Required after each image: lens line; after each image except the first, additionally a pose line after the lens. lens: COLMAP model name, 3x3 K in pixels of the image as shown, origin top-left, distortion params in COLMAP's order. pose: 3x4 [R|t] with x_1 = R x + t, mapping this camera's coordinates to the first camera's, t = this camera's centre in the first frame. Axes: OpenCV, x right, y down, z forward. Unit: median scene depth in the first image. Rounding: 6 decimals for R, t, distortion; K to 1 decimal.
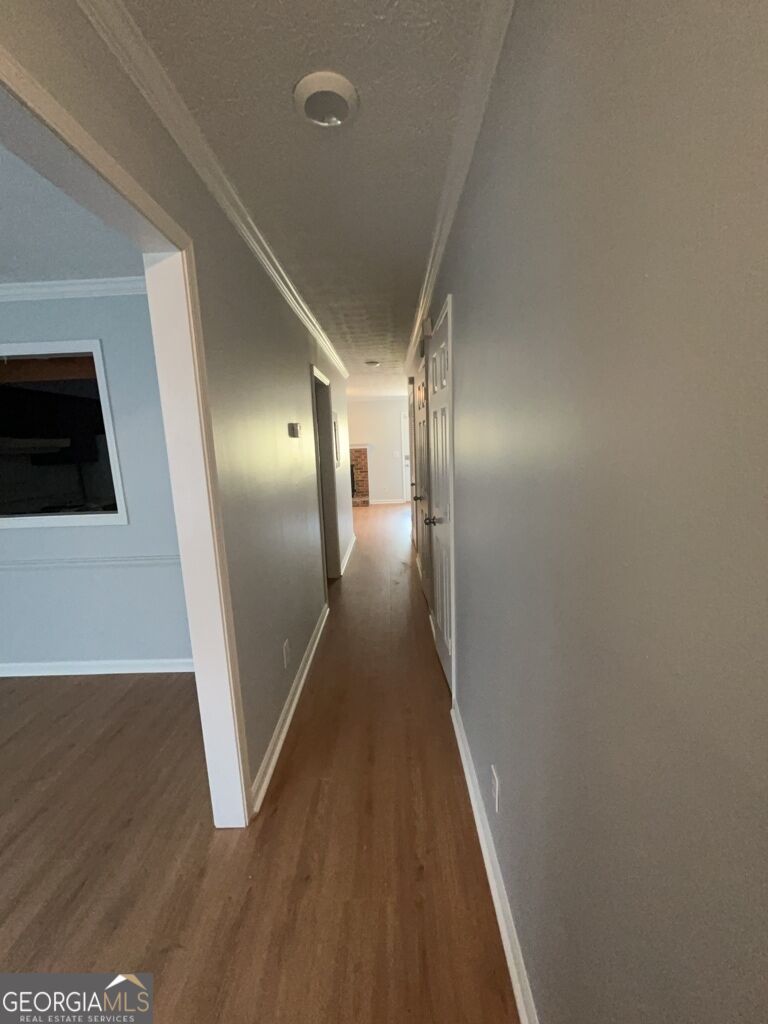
lens RADIAL K [[412.5, 0, 384.3], [0, 412.5, 512.3], [0, 0, 1]] dist [-0.001911, -0.000275]
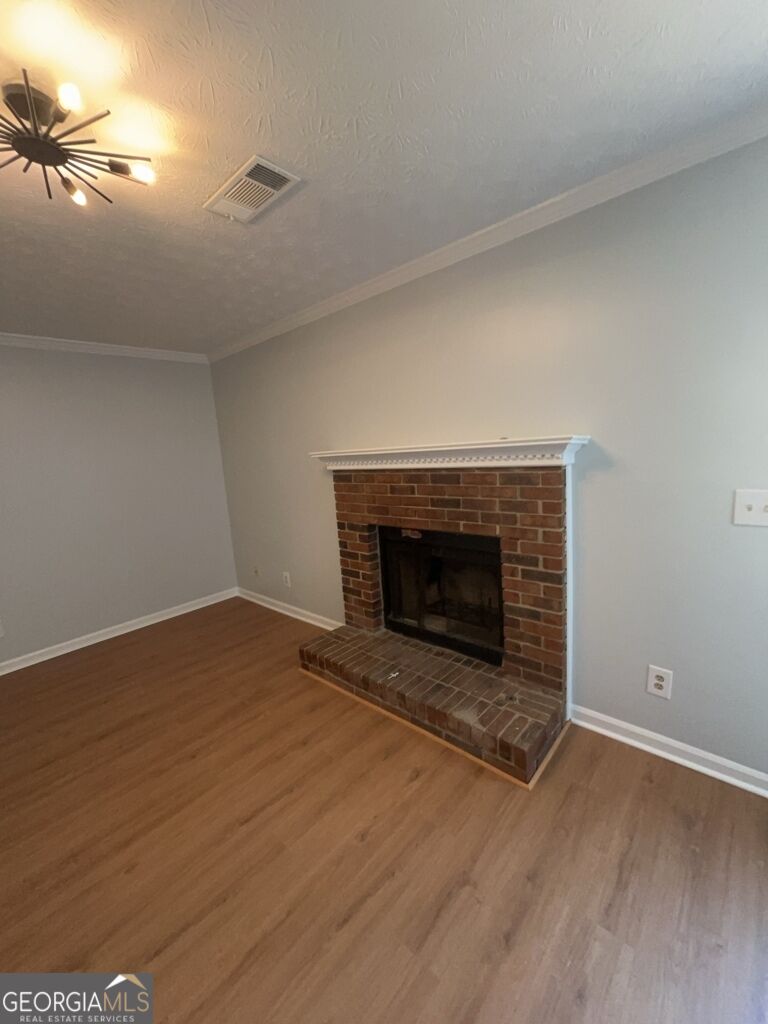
lens RADIAL K [[412.5, 0, 386.2], [0, 412.5, 509.6], [0, 0, 1]] dist [-0.001911, -0.000275]
pose [[0.750586, 0.075093, -0.656492, 0.024686], [-0.062739, 0.997132, 0.042325, -0.135837], [0.657788, 0.009419, 0.753144, 0.789957]]
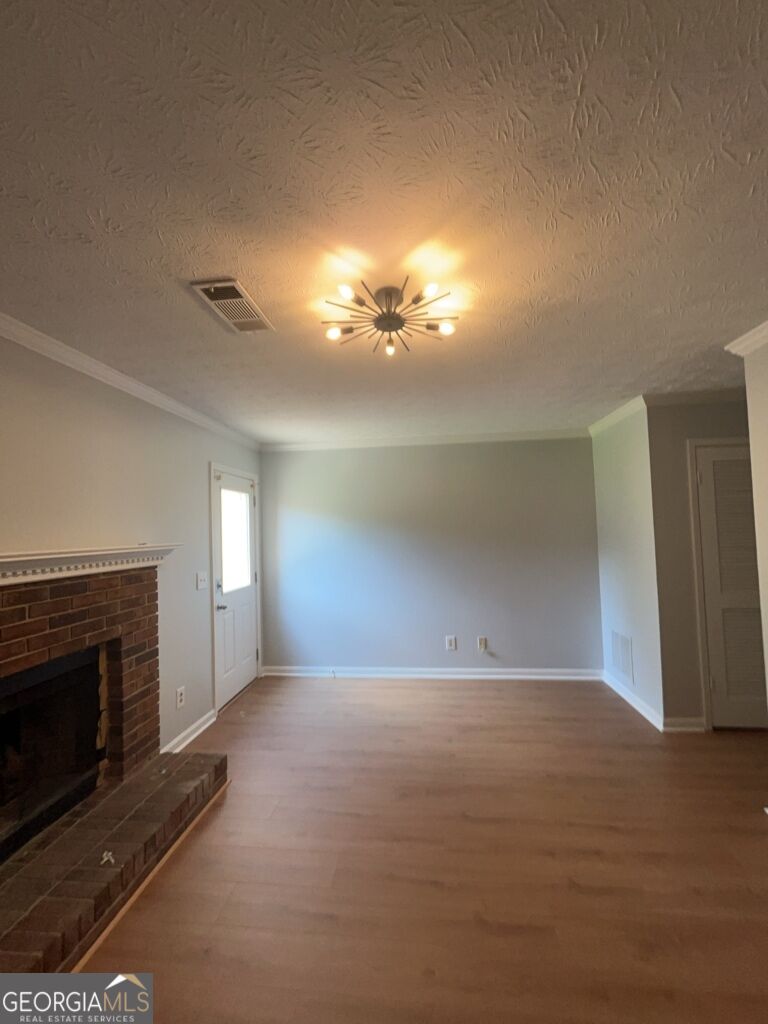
lens RADIAL K [[412.5, 0, 384.6], [0, 412.5, 510.5], [0, 0, 1]] dist [-0.001911, -0.000275]
pose [[0.099593, 0.070829, 0.992504, -0.295567], [0.191769, 0.977397, -0.088994, -0.135815], [-0.976374, 0.199194, 0.083759, 0.815665]]
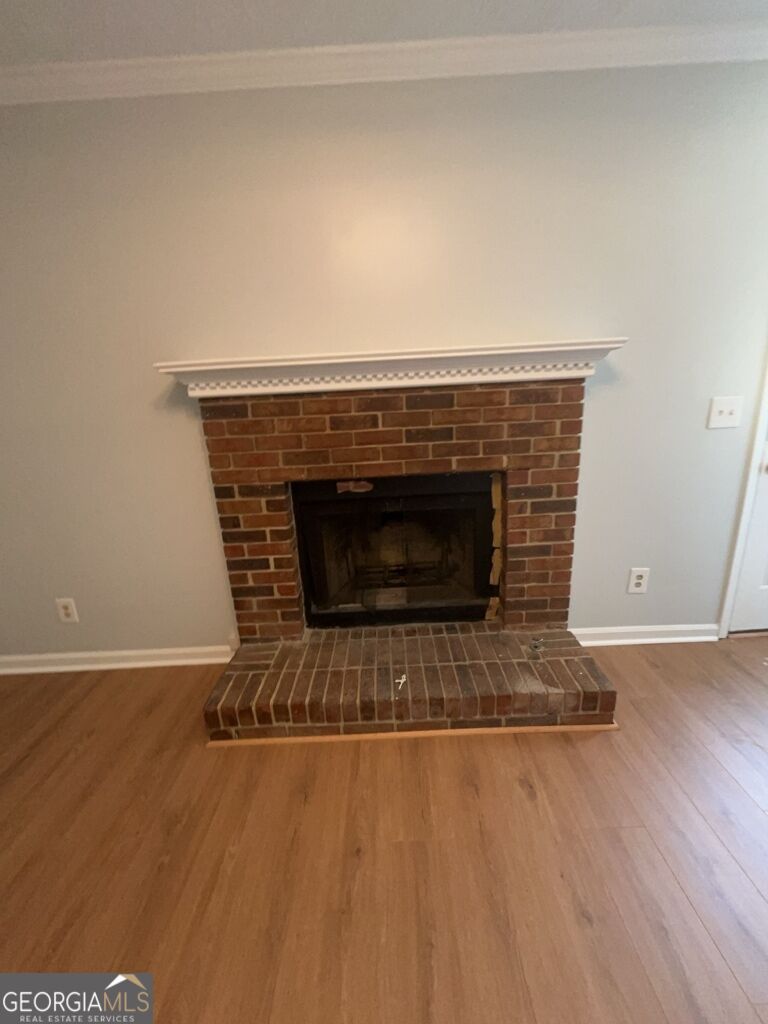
lens RADIAL K [[412.5, 0, 386.1], [0, 412.5, 509.3], [0, 0, 1]] dist [-0.001911, -0.000275]
pose [[0.999559, -0.027690, 0.010740, -0.129270], [0.026317, 0.993377, 0.111843, -0.120036], [-0.013766, -0.111511, 0.993668, 0.812073]]
